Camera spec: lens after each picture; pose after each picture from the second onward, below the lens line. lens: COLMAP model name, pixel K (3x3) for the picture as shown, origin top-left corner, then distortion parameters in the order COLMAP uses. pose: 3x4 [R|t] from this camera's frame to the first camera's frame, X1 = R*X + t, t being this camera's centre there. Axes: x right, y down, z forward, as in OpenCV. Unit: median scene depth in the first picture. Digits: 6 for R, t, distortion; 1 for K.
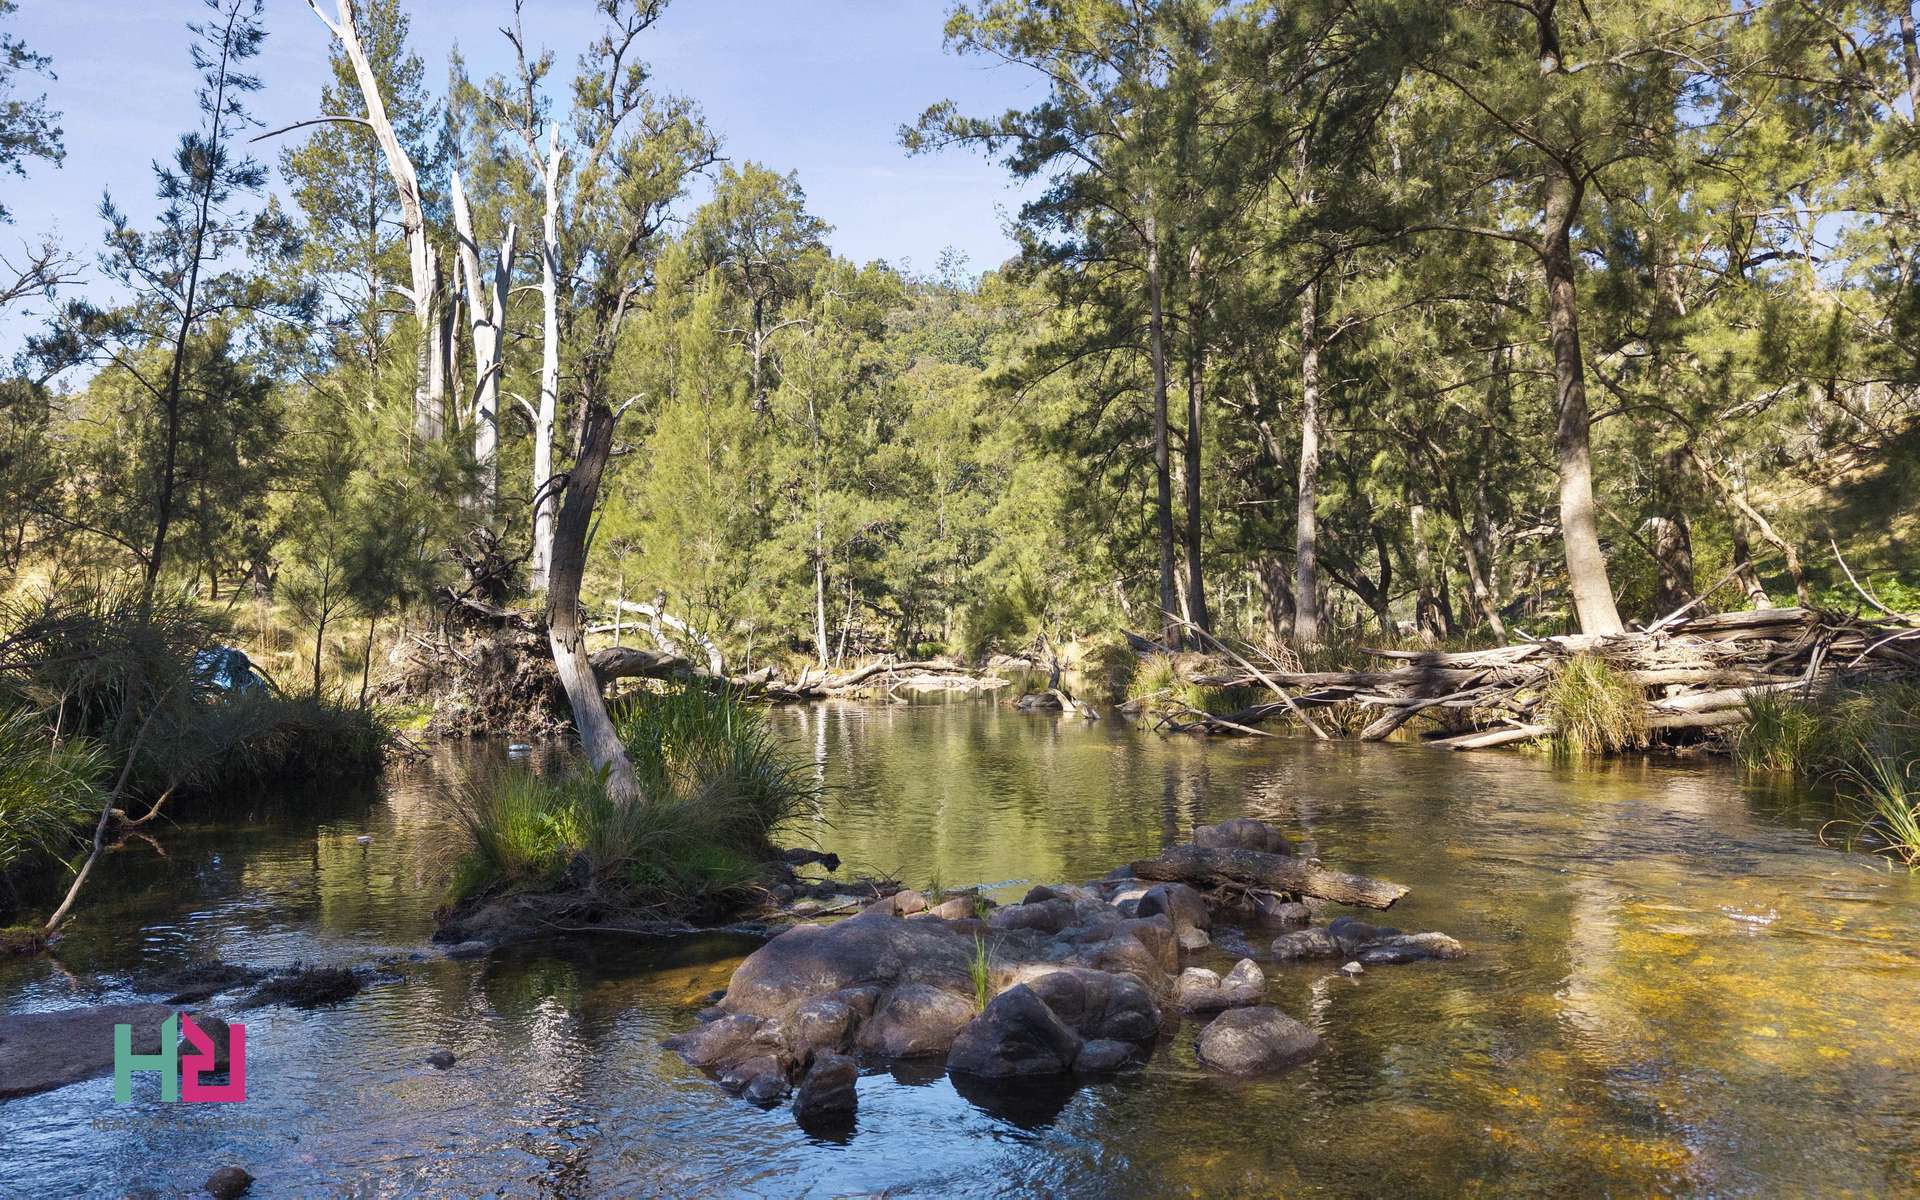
lens RADIAL K [[1397.2, 0, 960.0], [0, 1397.2, 600.0], [0, 0, 1]] dist [0.034437, -0.066903]
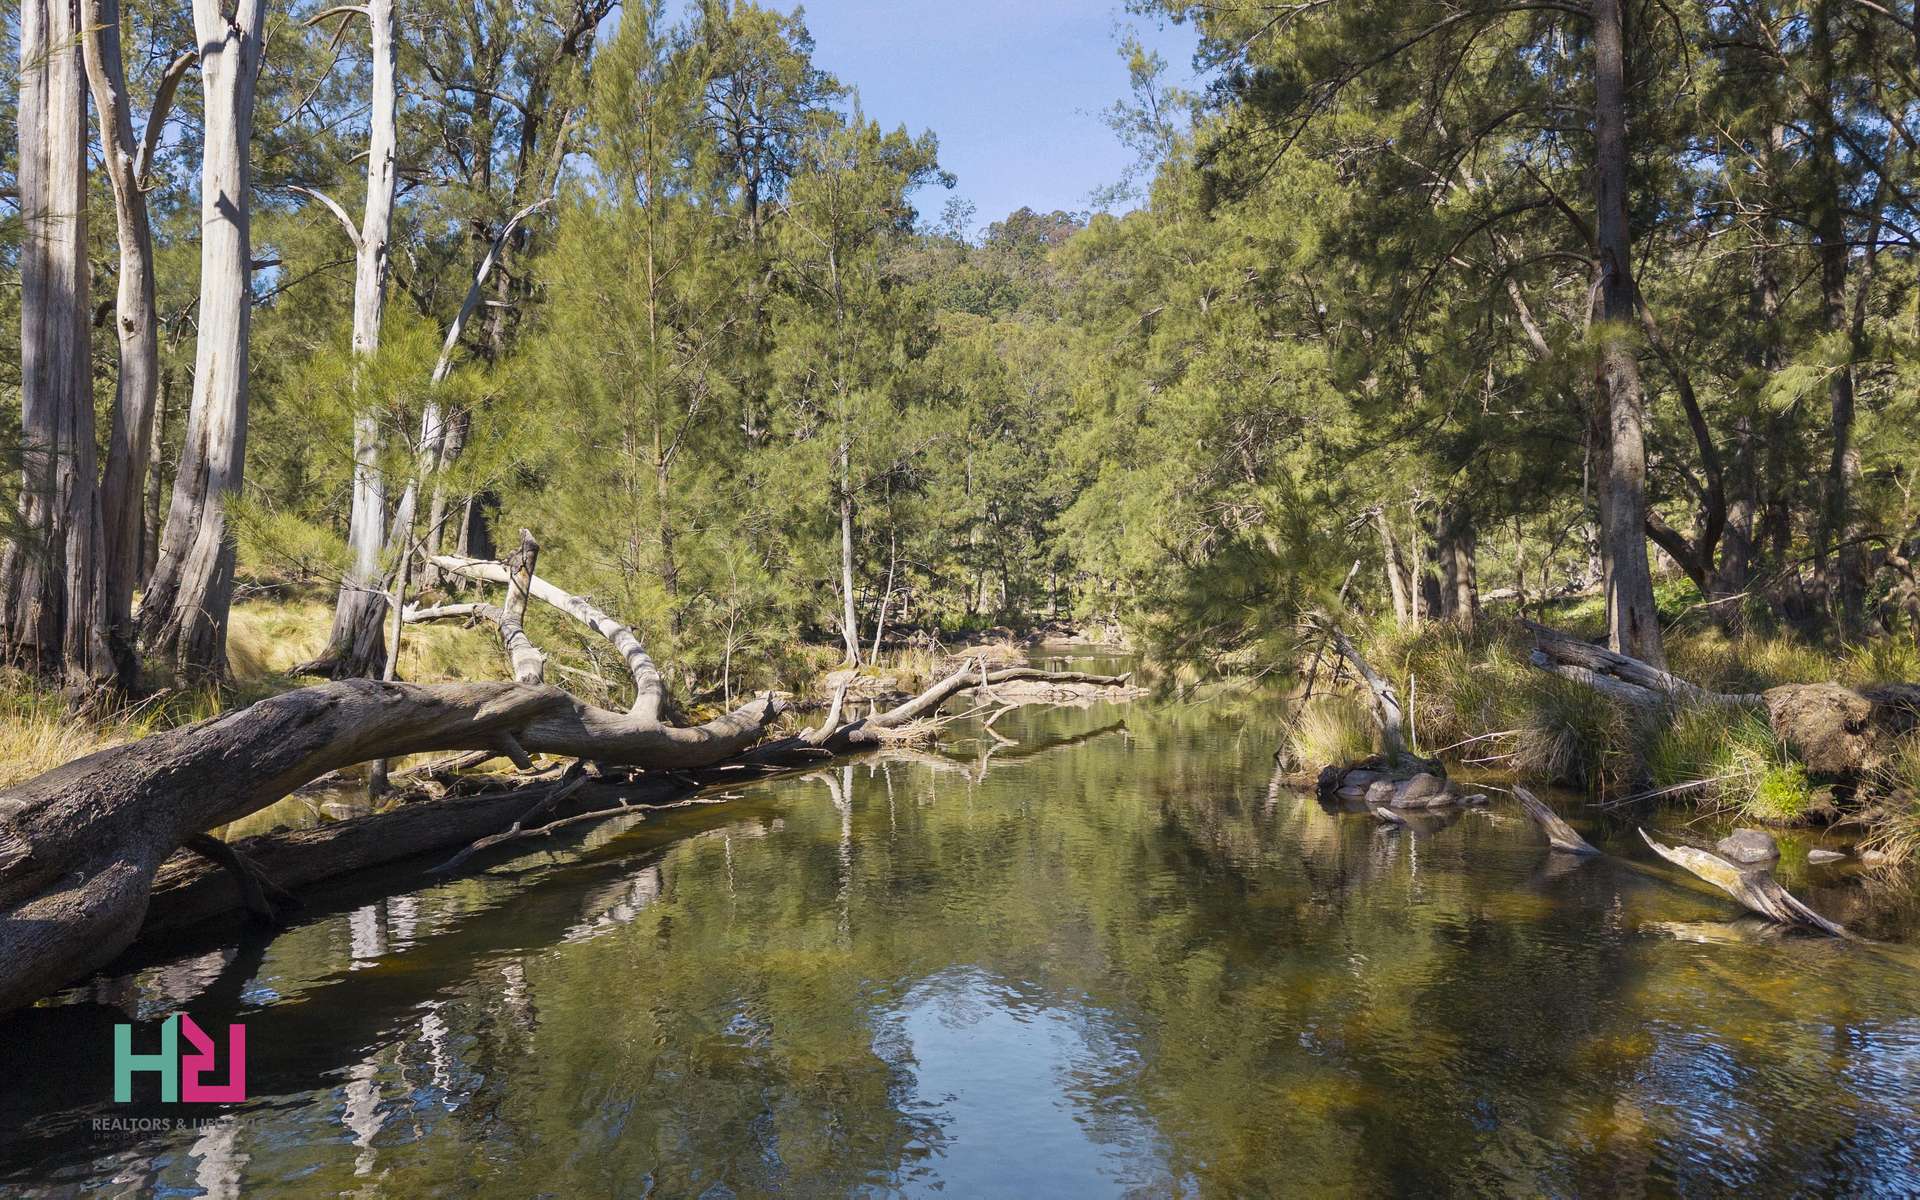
lens RADIAL K [[1397.2, 0, 960.0], [0, 1397.2, 600.0], [0, 0, 1]] dist [0.034437, -0.066903]
pose [[0.999999, 0.001294, 0.000360, -0.058731], [-0.001303, 0.999692, 0.024783, 0.002753], [-0.000328, -0.024783, 0.999693, 0.431406]]
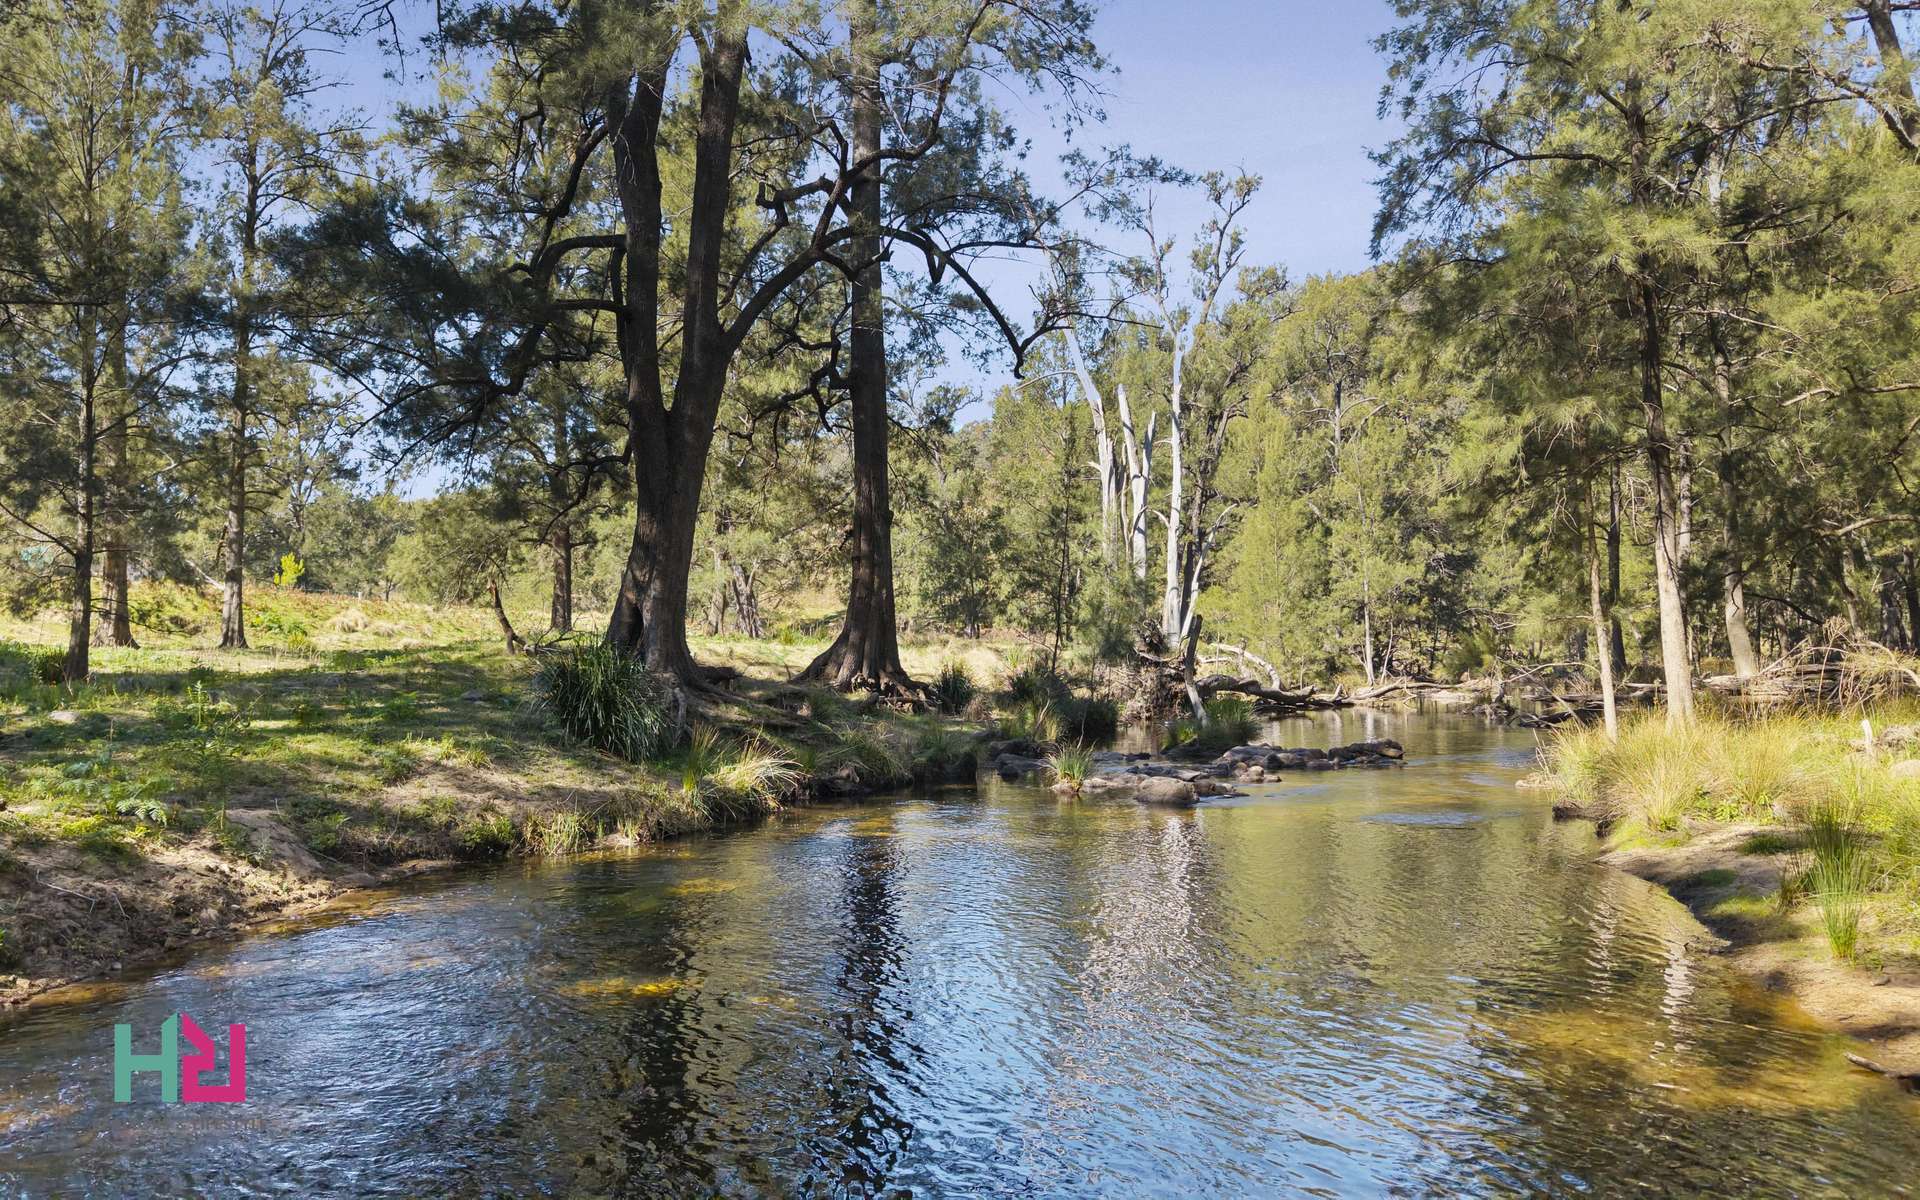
lens RADIAL K [[1368.7, 0, 907.1], [0, 1368.7, 603.0], [0, 0, 1]] dist [0.037443, -0.000568]
pose [[0.889297, -0.009632, -0.457229, 0.143982], [0.008628, 0.999954, -0.004284, -0.036898], [0.457249, -0.000135, 0.889339, -0.516747]]
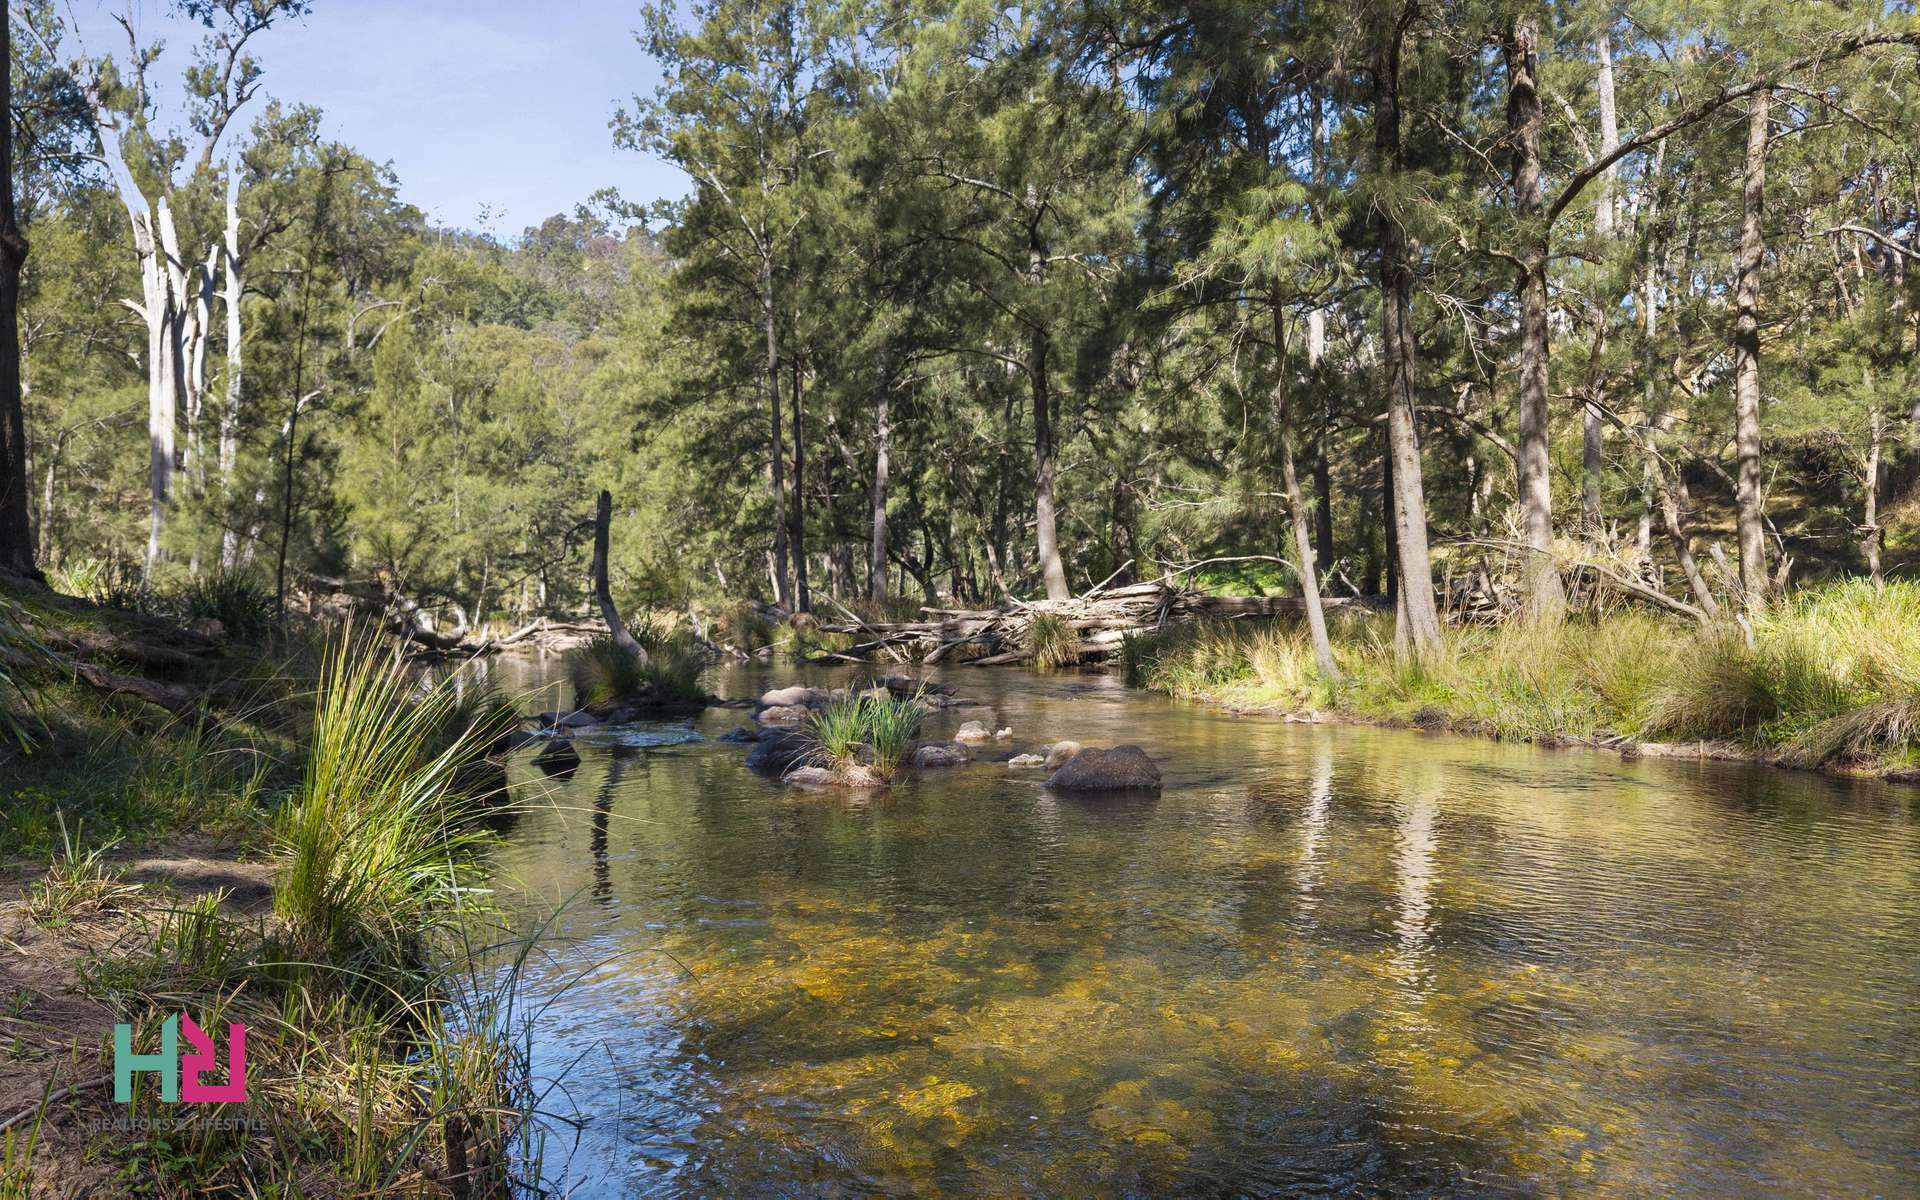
lens RADIAL K [[1397.2, 0, 960.0], [0, 1397.2, 600.0], [0, 0, 1]] dist [0.034437, -0.066903]
pose [[0.947755, 0.001549, 0.318994, -0.097896], [-0.008787, 0.999735, 0.021254, -0.005087], [-0.318877, -0.022946, 0.947518, -0.280402]]
